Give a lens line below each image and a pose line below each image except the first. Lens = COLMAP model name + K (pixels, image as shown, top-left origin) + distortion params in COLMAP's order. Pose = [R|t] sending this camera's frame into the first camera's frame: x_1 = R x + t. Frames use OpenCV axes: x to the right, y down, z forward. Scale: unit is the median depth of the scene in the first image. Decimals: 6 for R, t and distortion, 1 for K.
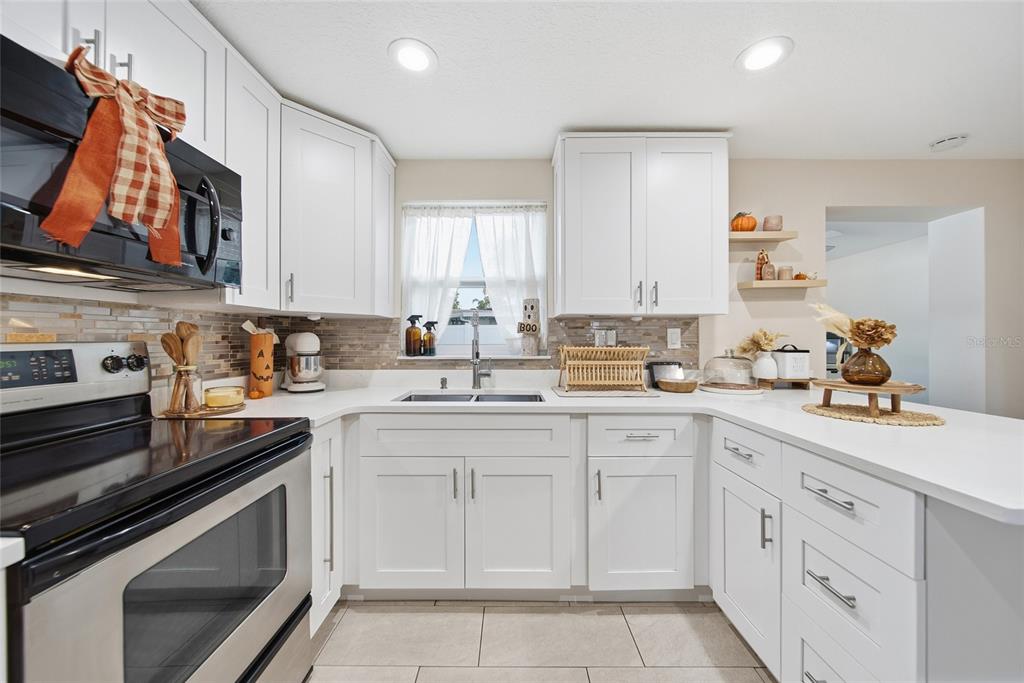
lens RADIAL K [[368.4, 0, 505.7], [0, 368.4, 336.7], [0, 0, 1]] dist [-0.001511, -0.000346]
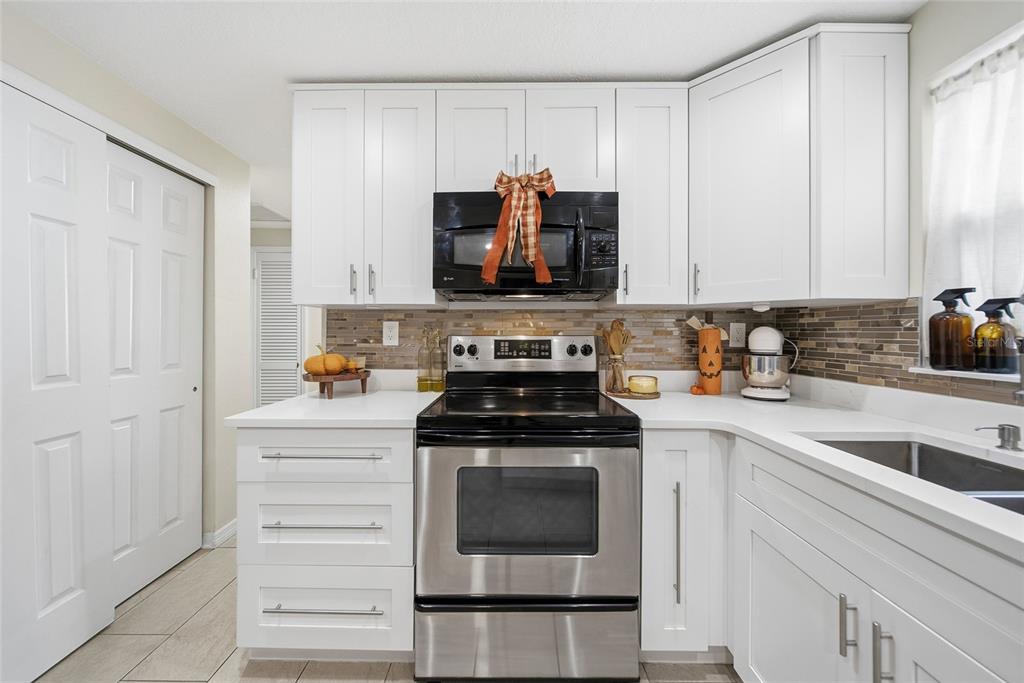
lens RADIAL K [[368.4, 0, 514.2], [0, 368.4, 330.6], [0, 0, 1]] dist [-0.001511, -0.000346]
pose [[0.019846, -0.005681, -0.999787, 0.276519], [0.000563, 0.999984, -0.005671, 0.000909], [0.999803, -0.000451, 0.019849, 0.432104]]
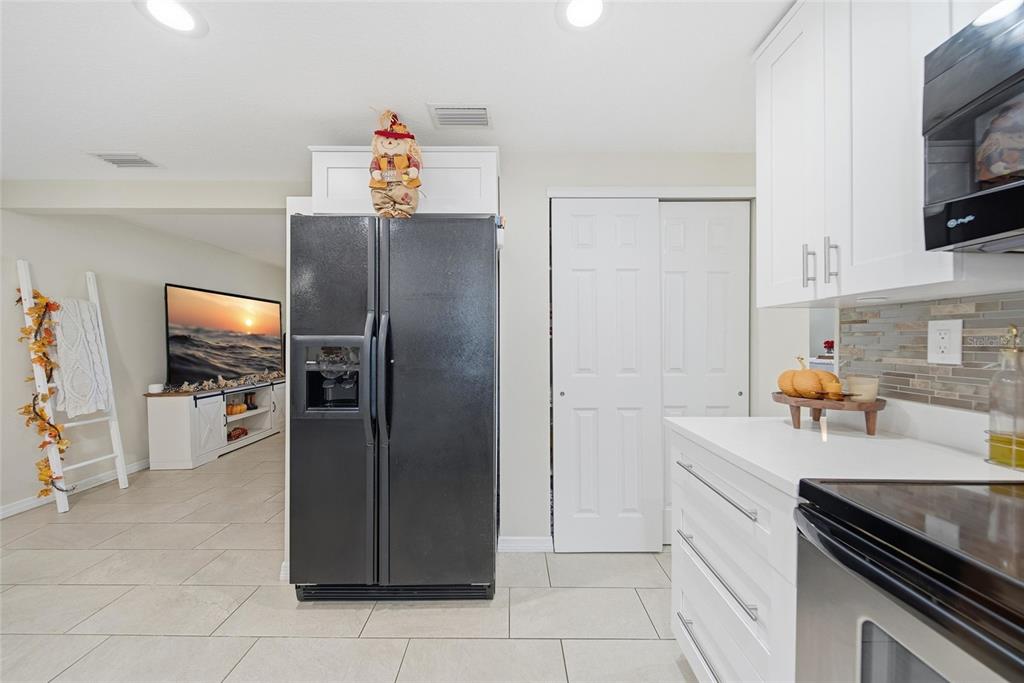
lens RADIAL K [[368.4, 0, 516.4], [0, 368.4, 345.0], [0, 0, 1]] dist [-0.001511, -0.000346]
pose [[-0.999955, 0.002765, -0.009047, -0.074394], [0.002697, 0.999968, 0.007526, 0.001683], [0.009067, 0.007501, -0.999931, 0.655513]]
